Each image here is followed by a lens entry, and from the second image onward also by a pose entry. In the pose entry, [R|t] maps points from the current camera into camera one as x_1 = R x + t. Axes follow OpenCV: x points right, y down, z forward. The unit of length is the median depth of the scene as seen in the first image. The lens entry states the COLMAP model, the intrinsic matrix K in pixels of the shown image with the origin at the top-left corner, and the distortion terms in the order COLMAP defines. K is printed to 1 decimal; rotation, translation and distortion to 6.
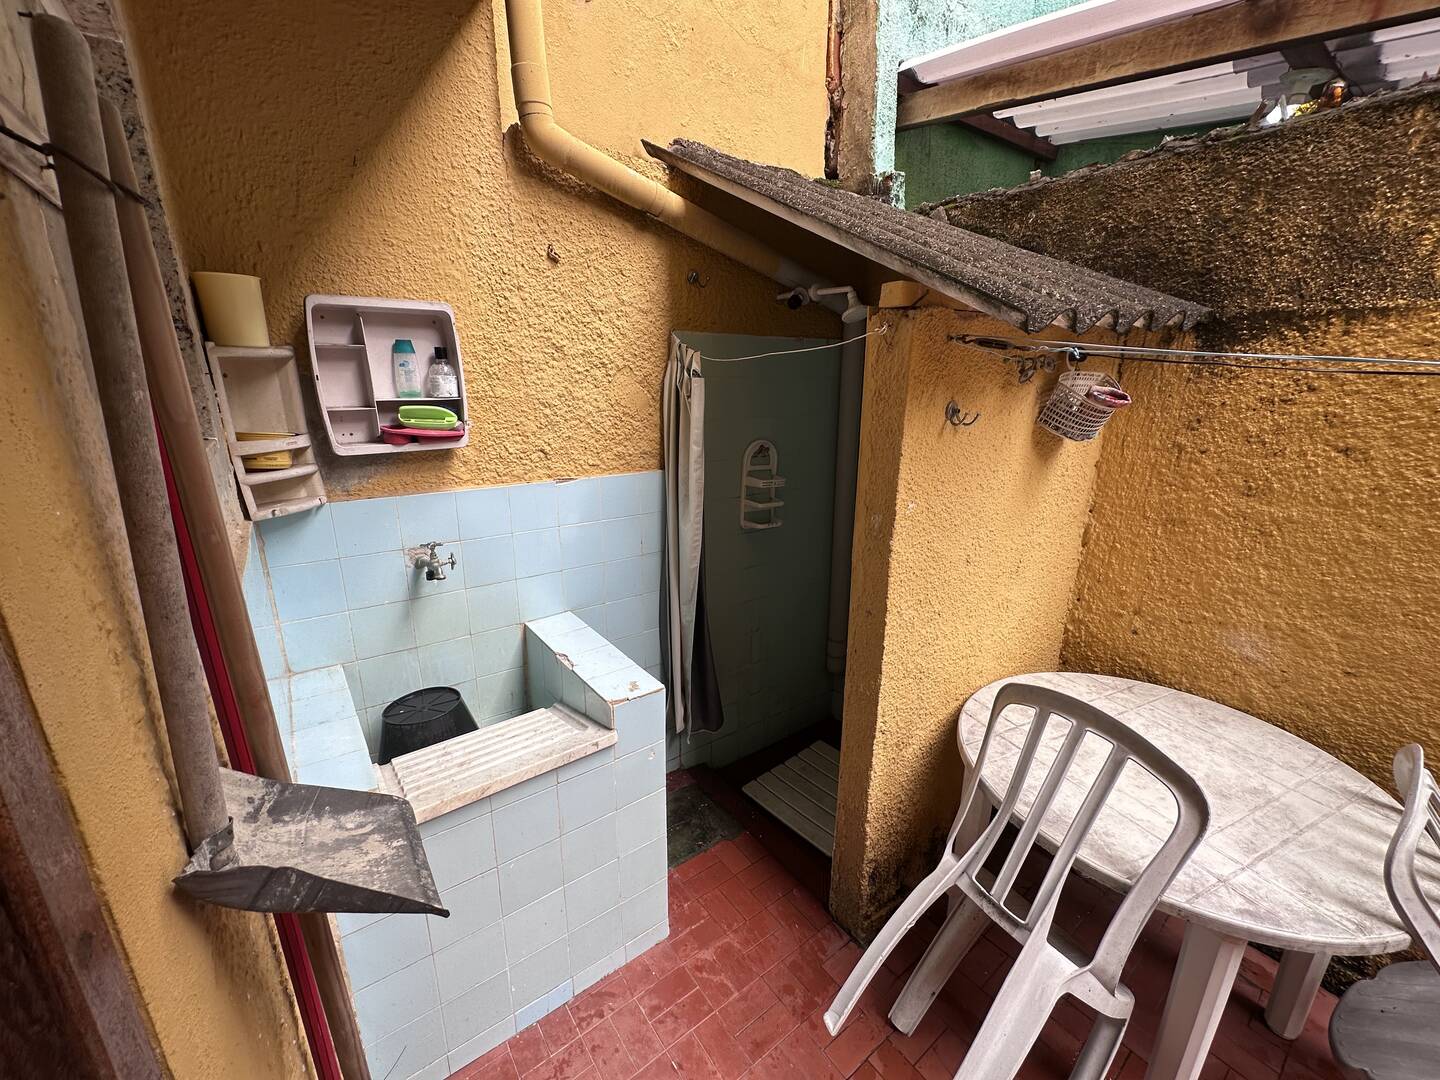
lens RADIAL K [[576.3, 0, 719.2], [0, 576.3, 540.3], [0, 0, 1]] dist [-0.000177, 0.000104]
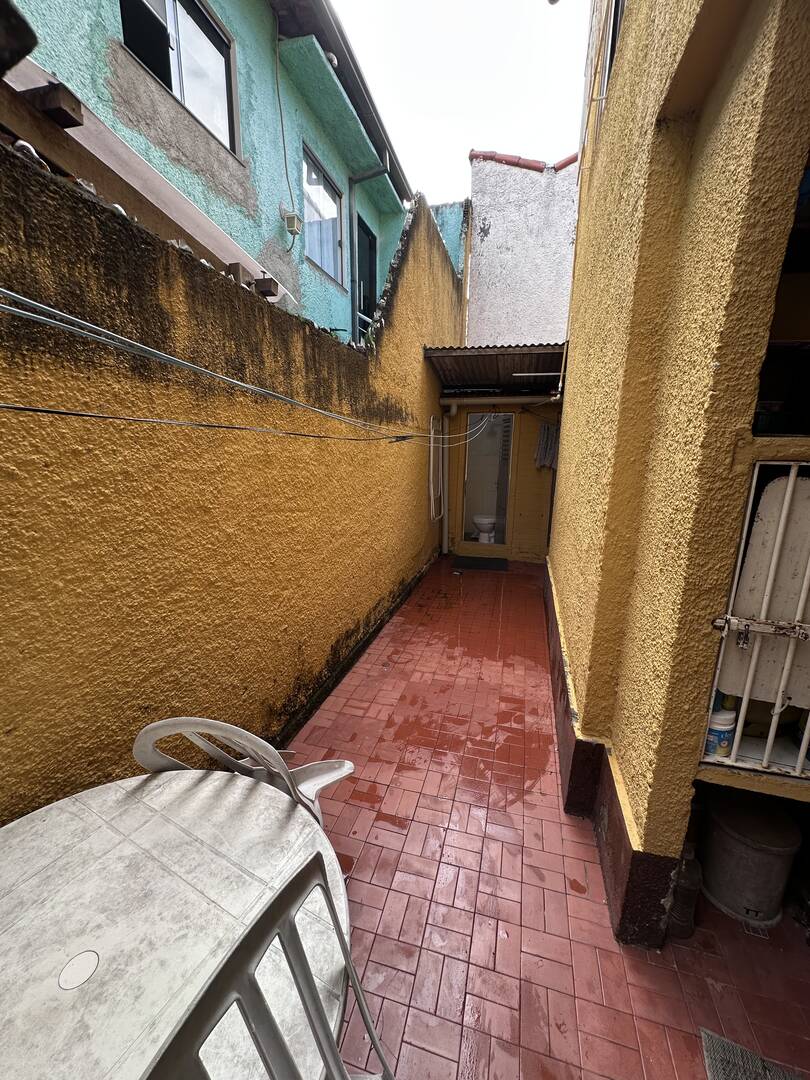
lens RADIAL K [[432.2, 0, 404.8], [0, 432.2, 542.4], [0, 0, 1]] dist [-0.000177, 0.000104]
pose [[-0.611115, -0.186415, 0.769278, 0.224838], [0.197501, 0.905222, 0.376252, -0.197106], [-0.766507, 0.381866, -0.516378, 0.796088]]
